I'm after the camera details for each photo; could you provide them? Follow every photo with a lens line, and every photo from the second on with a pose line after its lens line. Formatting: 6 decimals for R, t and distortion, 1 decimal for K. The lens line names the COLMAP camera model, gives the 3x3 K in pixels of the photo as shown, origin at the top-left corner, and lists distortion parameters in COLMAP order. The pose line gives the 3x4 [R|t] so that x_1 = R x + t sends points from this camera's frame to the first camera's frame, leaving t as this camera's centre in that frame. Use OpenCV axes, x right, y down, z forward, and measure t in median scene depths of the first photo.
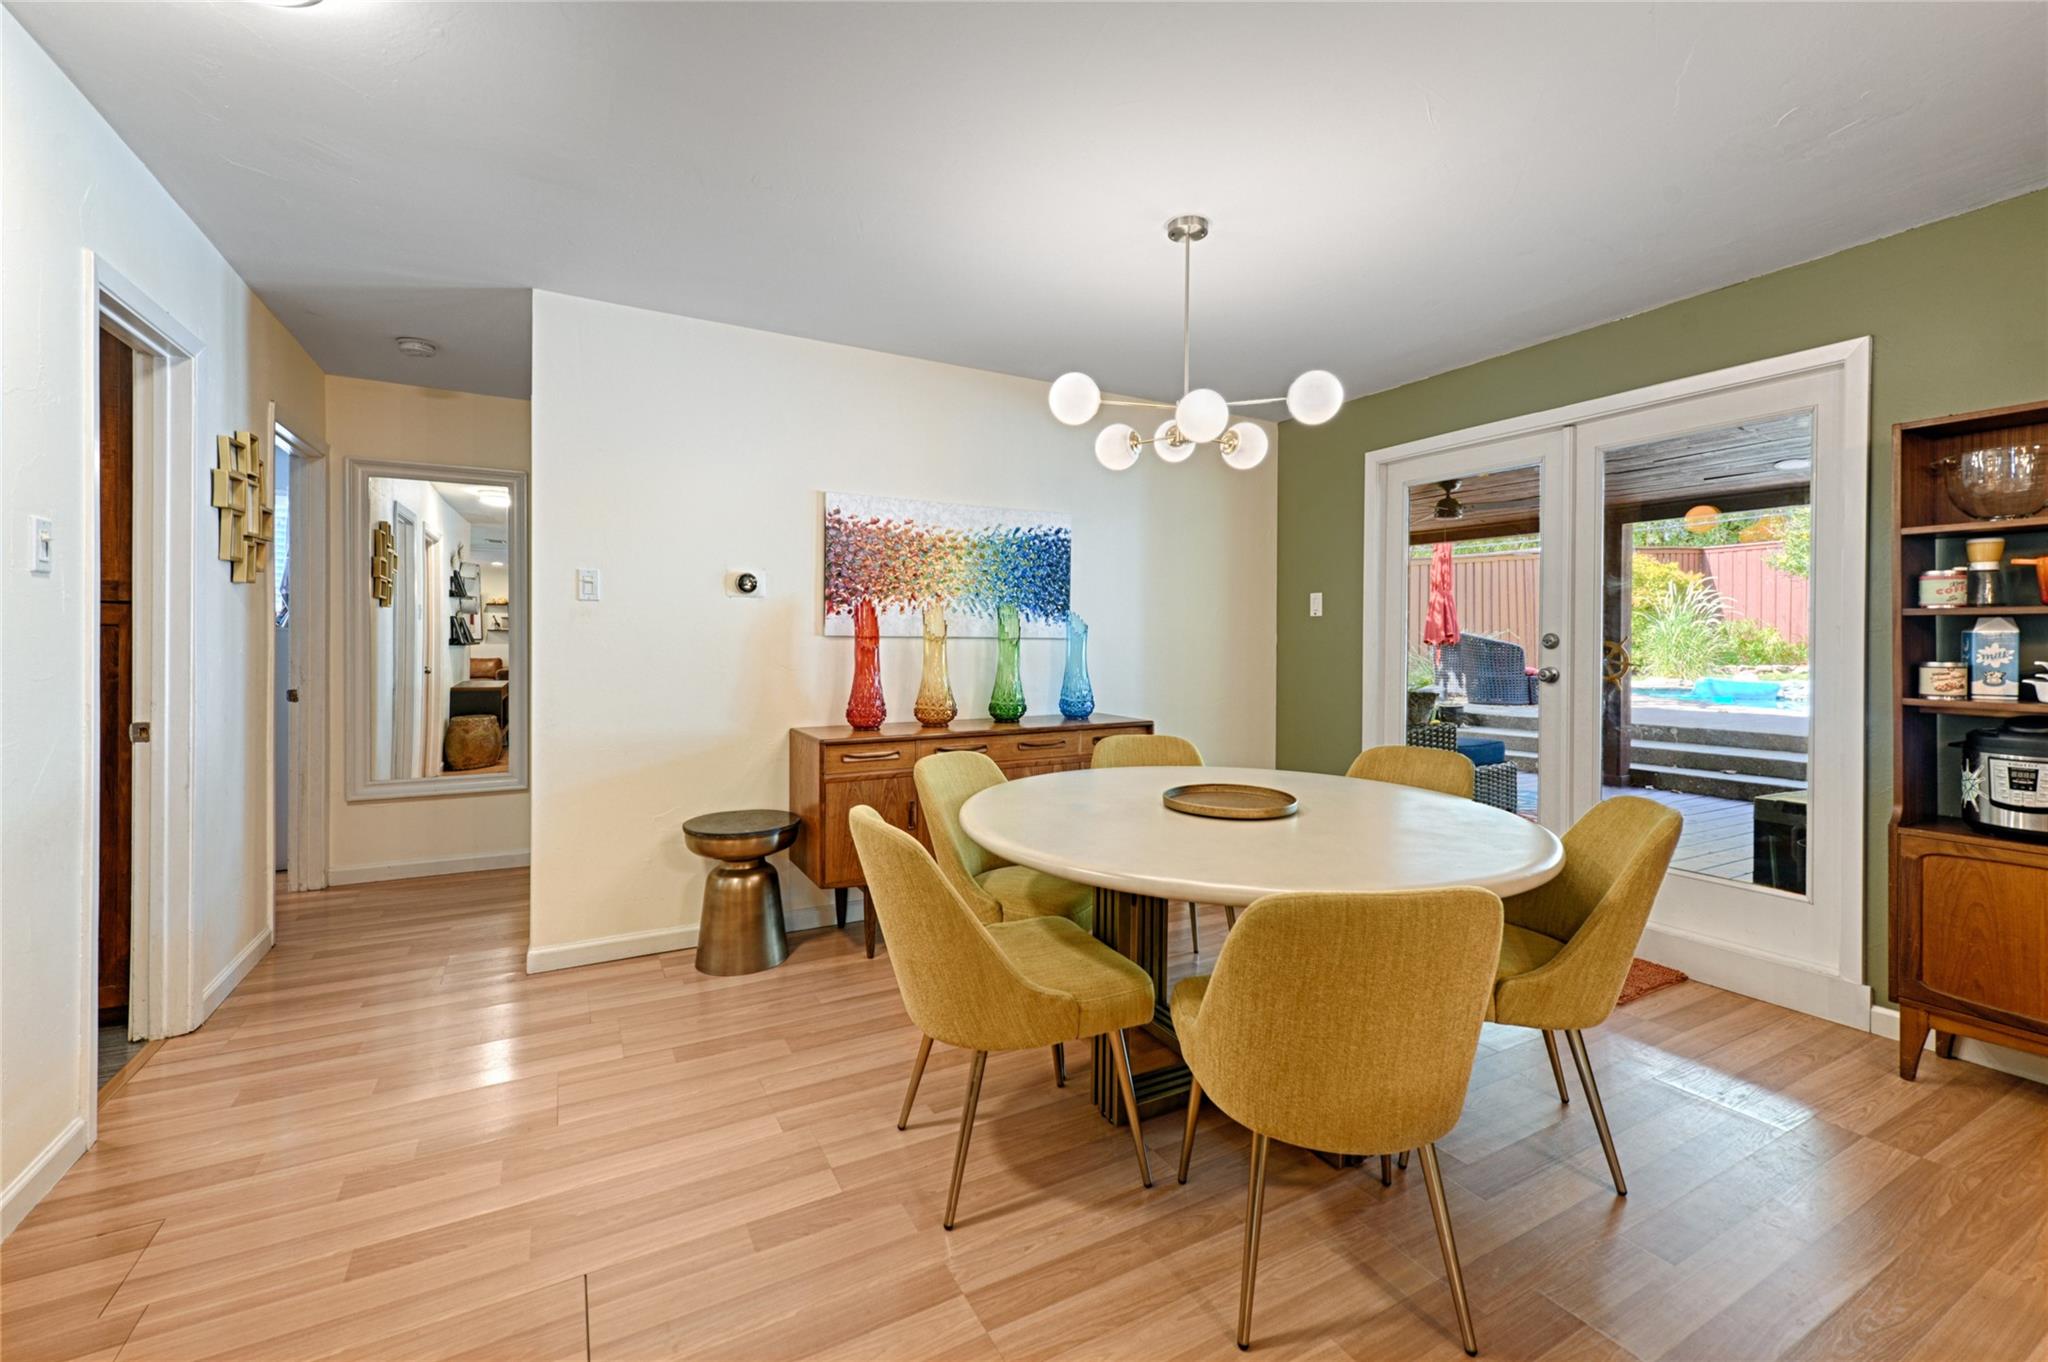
lens RADIAL K [[836.1, 0, 1013.6], [0, 836.1, 639.1], [0, 0, 1]] dist [0.008507, 0.000436]
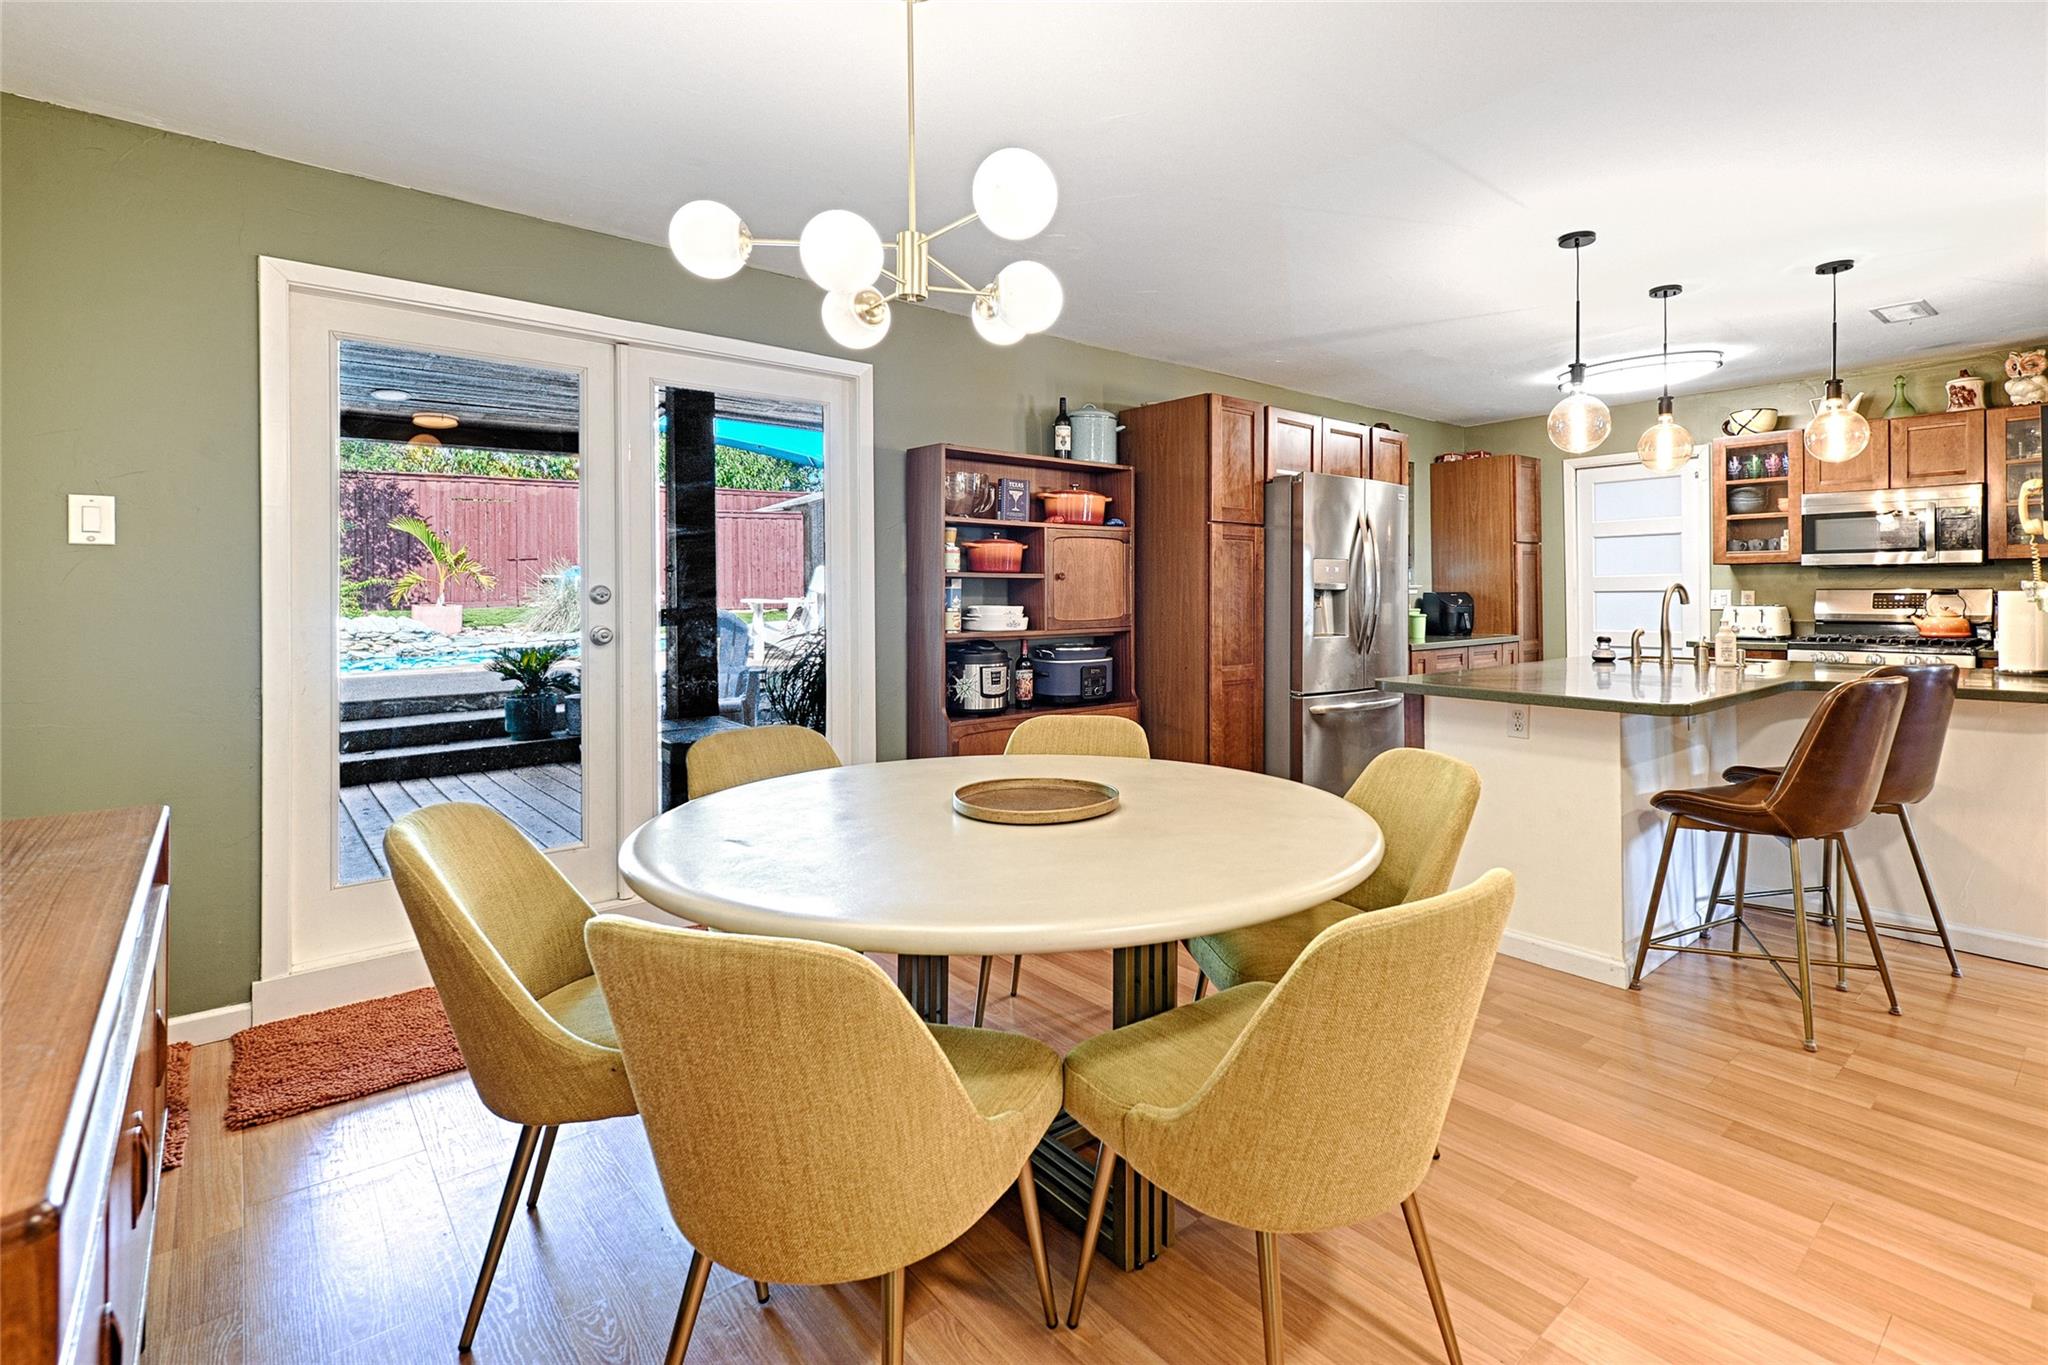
lens RADIAL K [[917.6, 0, 1166.7], [0, 917.6, 594.2], [0, 0, 1]] dist [0.003988, 0.000279]
pose [[-0.253424, -0.006610, 0.967333, -0.577898], [-0.003815, 0.999976, 0.005833, -0.008112], [-0.967348, -0.002212, -0.253443, 1.047706]]
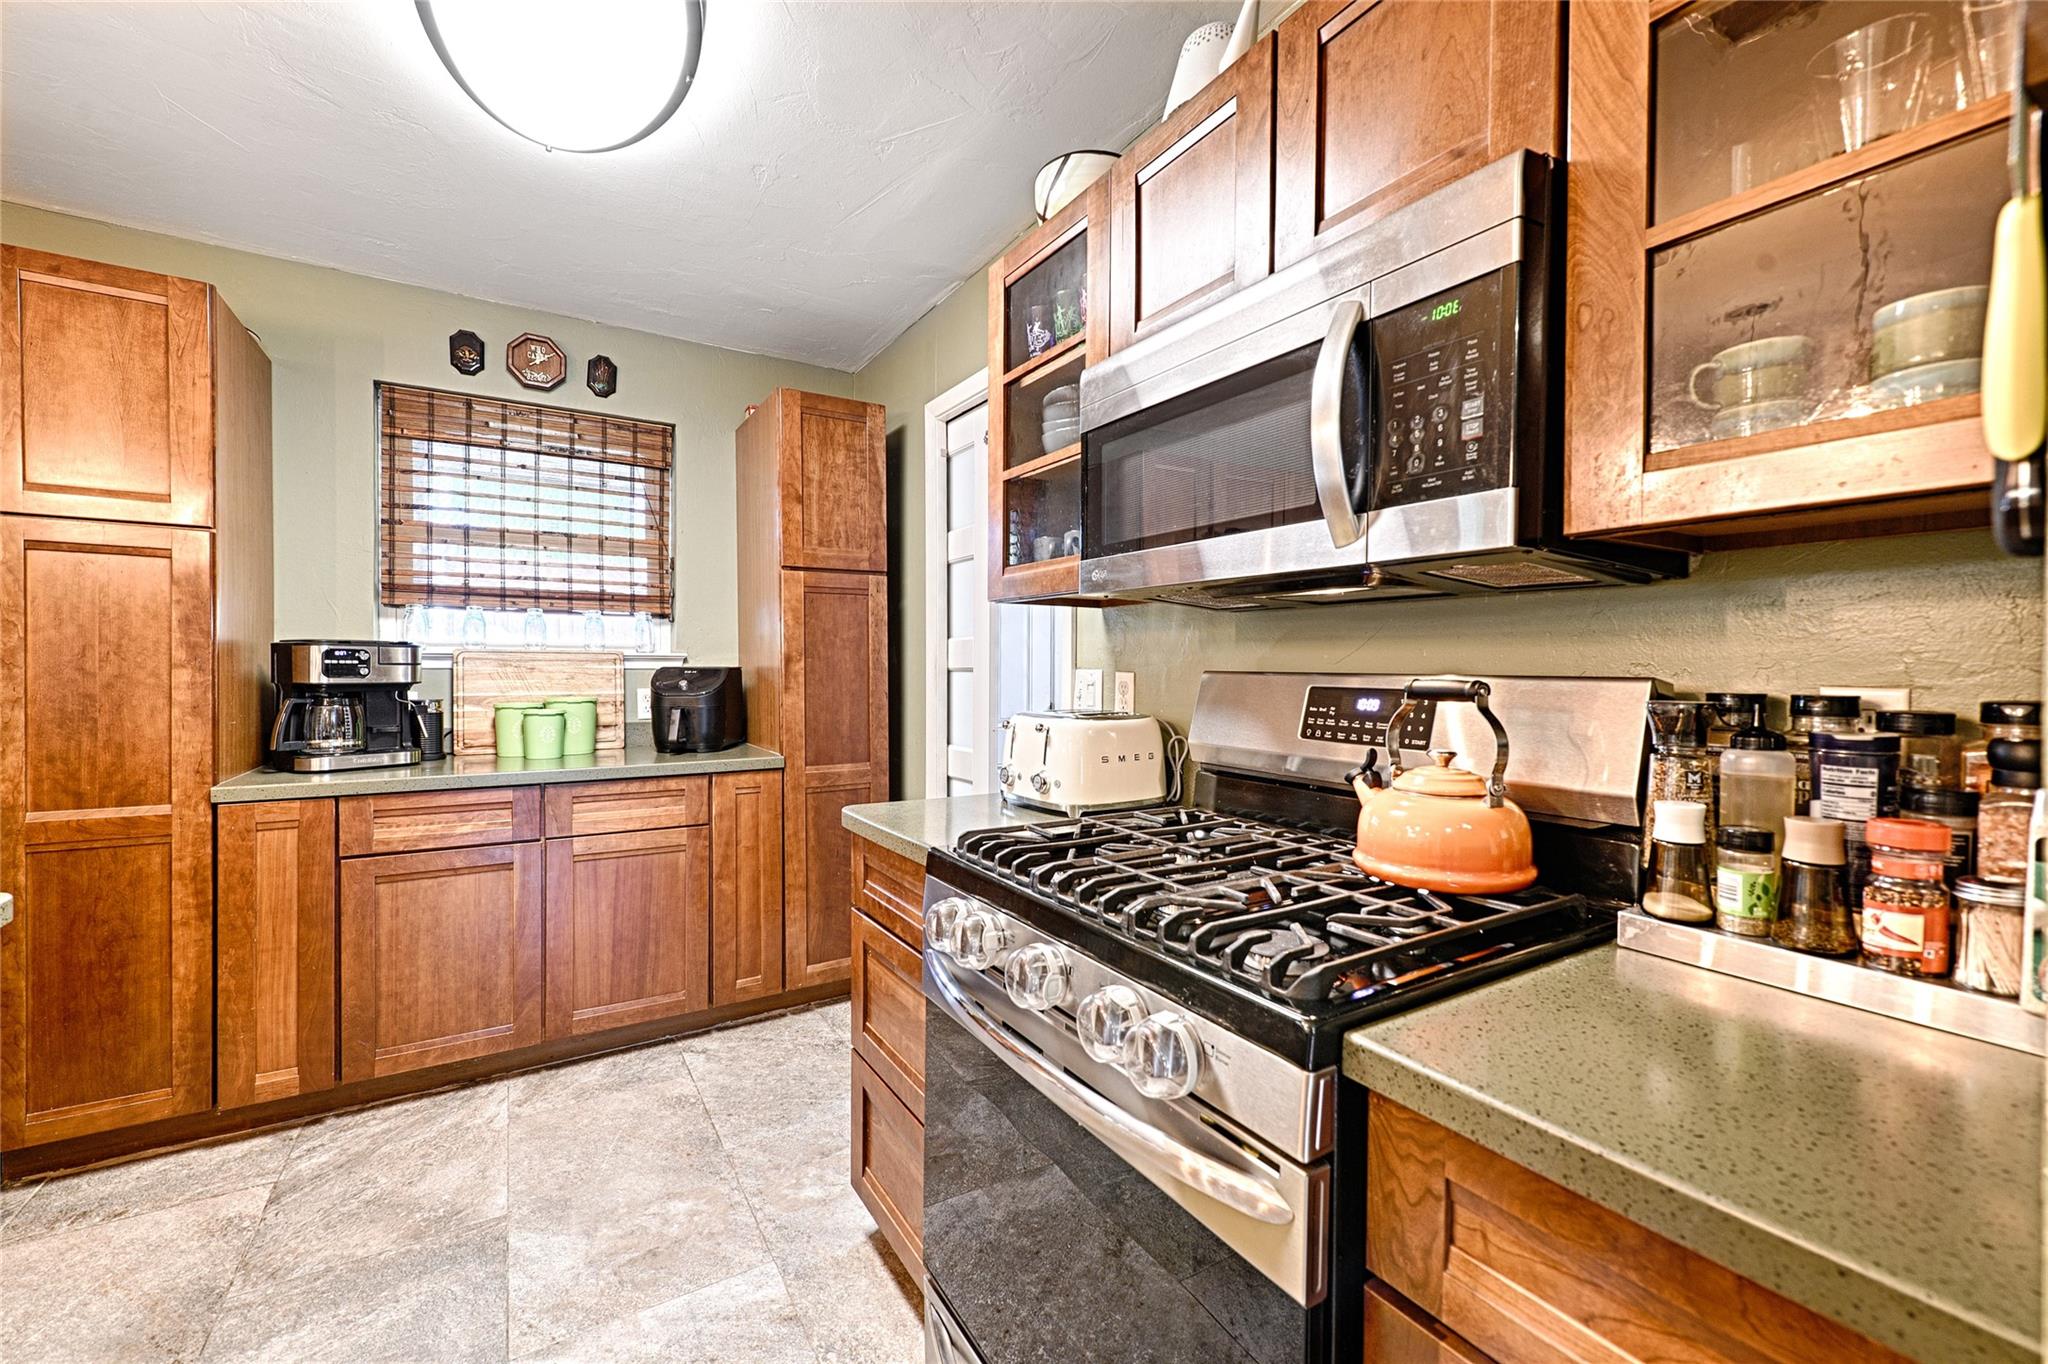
lens RADIAL K [[836.6, 0, 1042.9], [0, 836.6, 680.2], [0, 0, 1]] dist [0.013820, -0.002453]
pose [[-0.078630, -0.023663, 0.996623, 0.581101], [-0.017905, 0.999591, 0.022321, -0.019004], [-0.996743, -0.016089, -0.079022, -0.983474]]
